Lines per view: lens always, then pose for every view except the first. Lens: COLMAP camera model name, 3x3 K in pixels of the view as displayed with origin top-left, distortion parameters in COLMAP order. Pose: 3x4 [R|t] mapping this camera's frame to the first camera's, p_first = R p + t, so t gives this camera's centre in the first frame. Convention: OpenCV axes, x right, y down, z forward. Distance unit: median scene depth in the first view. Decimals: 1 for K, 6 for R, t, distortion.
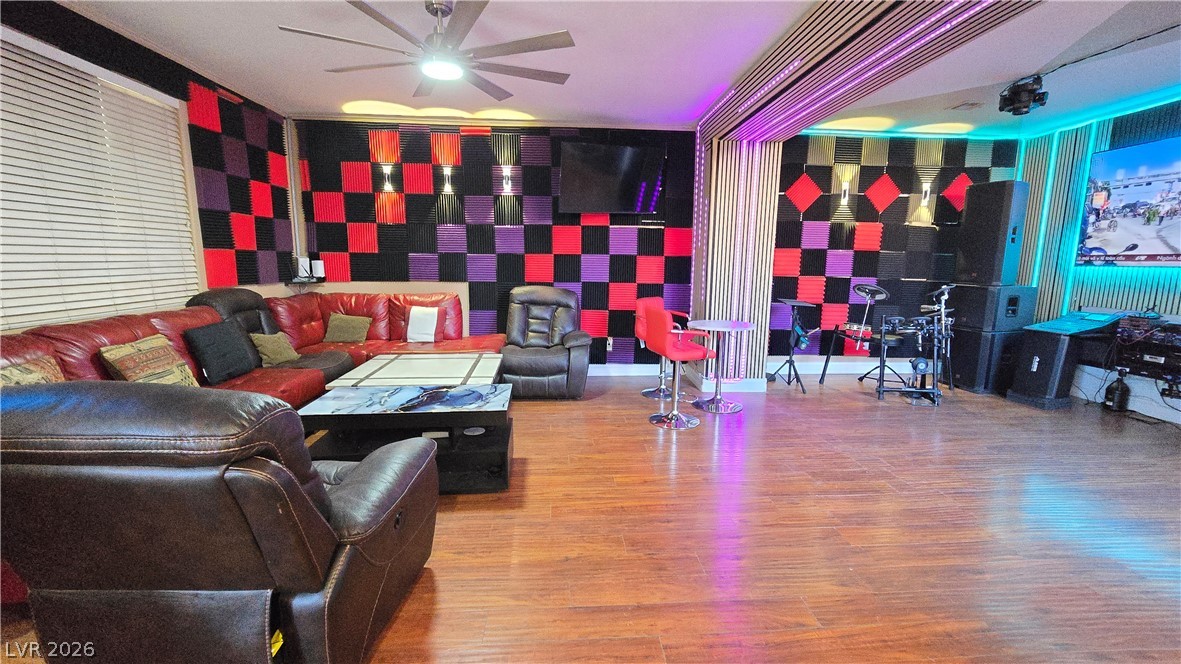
lens RADIAL K [[483.8, 0, 594.4], [0, 483.8, 338.3], [0, 0, 1]] dist [-0.003933, -0.000526]
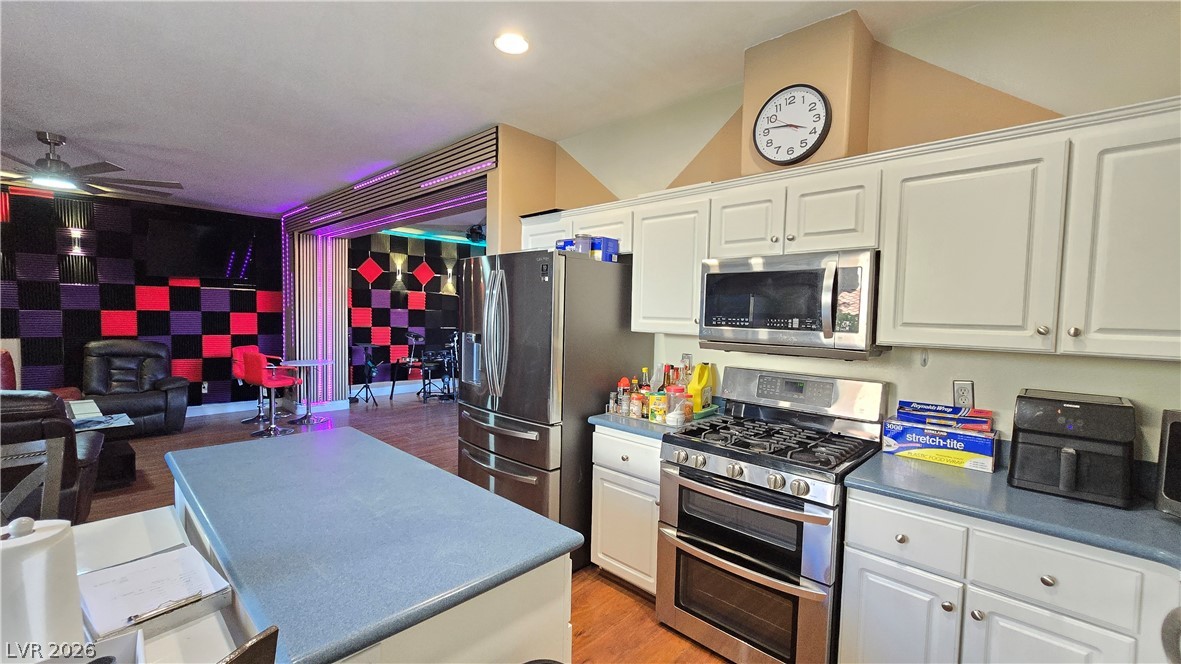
lens RADIAL K [[483.8, 0, 594.4], [0, 483.8, 338.3], [0, 0, 1]] dist [-0.003933, -0.000526]
pose [[0.728629, -0.029922, 0.684255, -0.079794], [0.094988, 0.993805, -0.057689, 0.053410], [-0.678290, 0.107030, 0.726958, -0.516055]]
